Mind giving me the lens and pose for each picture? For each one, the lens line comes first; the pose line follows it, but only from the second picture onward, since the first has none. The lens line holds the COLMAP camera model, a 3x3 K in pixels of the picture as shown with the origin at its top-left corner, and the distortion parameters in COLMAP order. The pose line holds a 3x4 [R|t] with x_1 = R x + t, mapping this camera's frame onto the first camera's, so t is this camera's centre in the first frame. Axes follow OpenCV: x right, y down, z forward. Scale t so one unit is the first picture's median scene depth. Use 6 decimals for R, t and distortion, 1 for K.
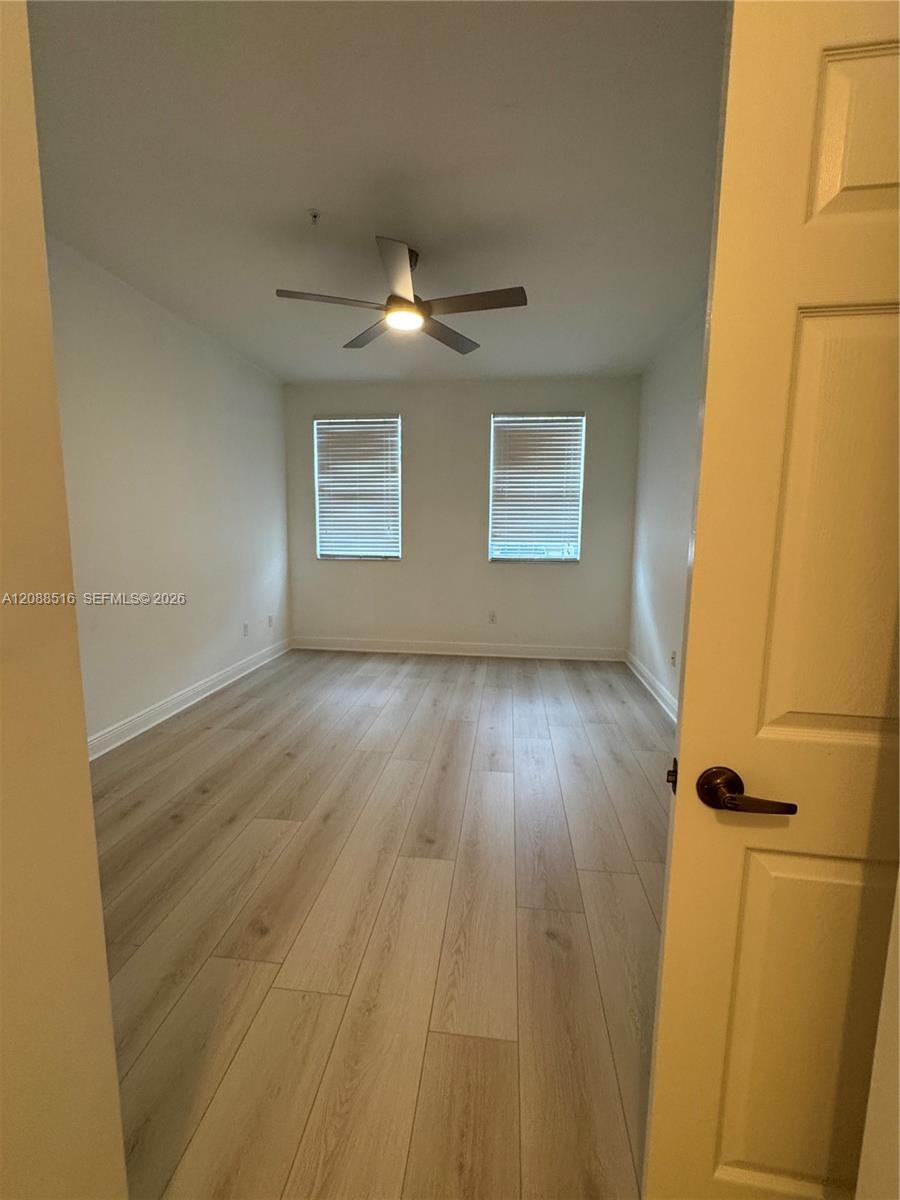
lens RADIAL K [[516.7, 0, 448.2], [0, 516.7, 595.1], [0, 0, 1]] dist [-0.003052, -0.000024]
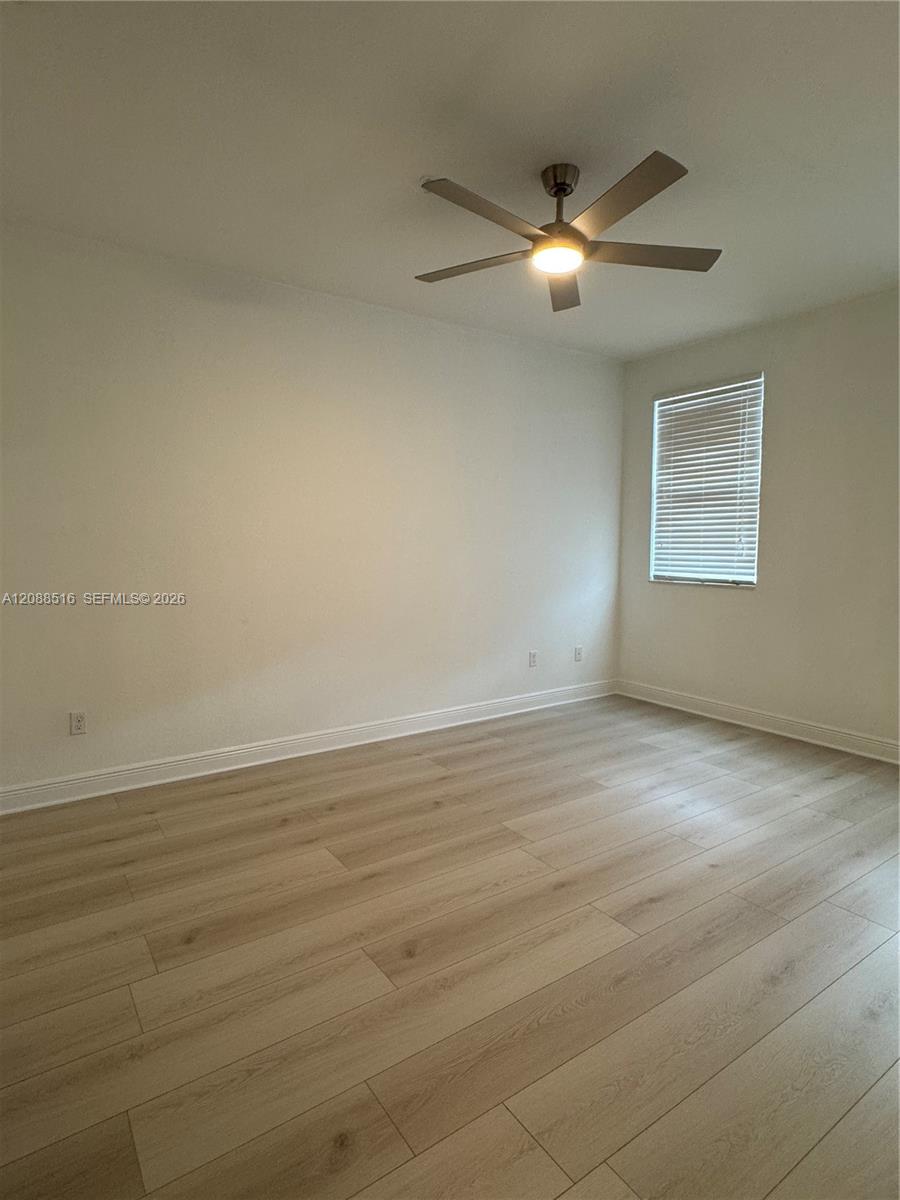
lens RADIAL K [[649.6, 0, 453.0], [0, 649.6, 595.9], [0, 0, 1]] dist [-0.003476, 0.001313]
pose [[0.667200, 0.056038, -0.742768, 0.272870], [-0.092498, 0.995681, -0.007968, -0.014680], [0.739113, 0.074021, 0.669502, 0.153736]]
